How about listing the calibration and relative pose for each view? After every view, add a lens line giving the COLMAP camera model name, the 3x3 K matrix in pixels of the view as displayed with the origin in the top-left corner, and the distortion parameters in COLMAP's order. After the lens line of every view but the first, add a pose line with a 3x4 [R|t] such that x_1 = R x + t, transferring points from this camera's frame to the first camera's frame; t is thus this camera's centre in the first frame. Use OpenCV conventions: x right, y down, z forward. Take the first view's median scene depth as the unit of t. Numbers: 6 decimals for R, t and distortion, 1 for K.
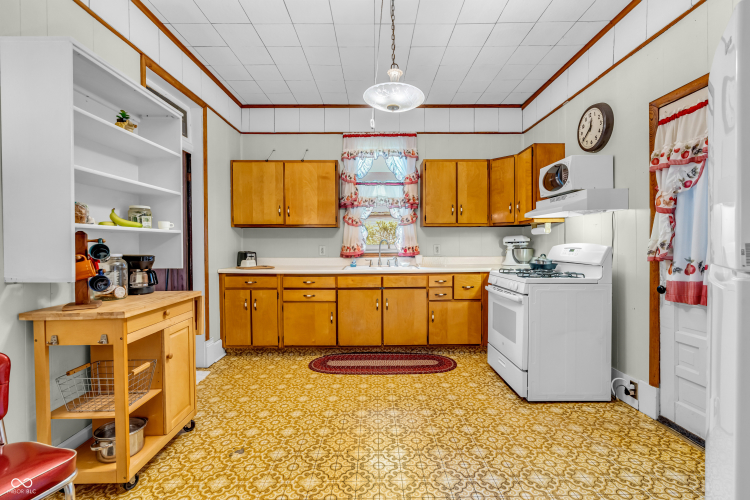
lens RADIAL K [[337.6, 0, 382.3], [0, 337.6, 244.6], [0, 0, 1]] dist [-0.004116, 0.000617]
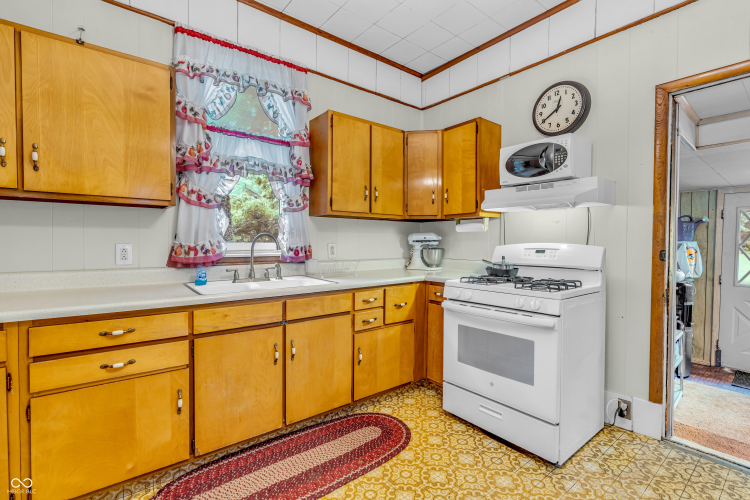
lens RADIAL K [[337.6, 0, 370.2], [0, 337.6, 246.2], [0, 0, 1]] dist [-0.004116, 0.000617]
pose [[0.795026, 0.000193, 0.606576, -0.221179], [-0.006685, 0.999942, 0.008444, -0.000097], [-0.606539, -0.010768, 0.794981, 0.482368]]
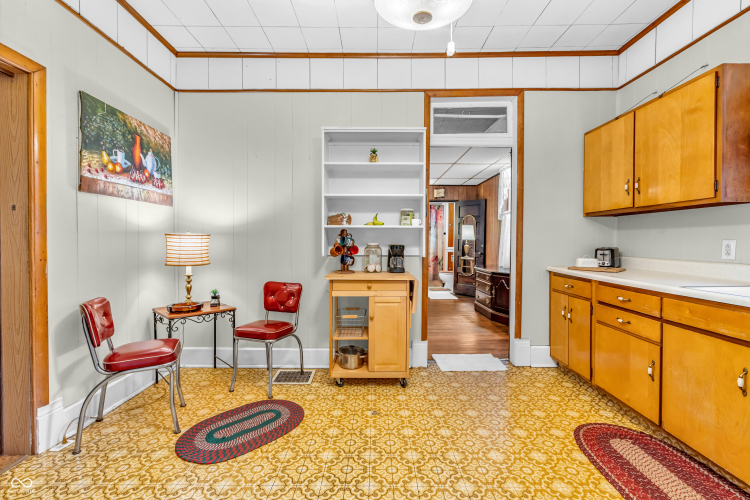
lens RADIAL K [[337.6, 0, 369.6], [0, 337.6, 247.0], [0, 0, 1]] dist [-0.004116, 0.000617]
pose [[-0.027812, 0.020061, -0.999412, 0.405259], [-0.006032, 0.999777, 0.020236, 0.007624], [0.999595, 0.006592, -0.027685, 0.554276]]
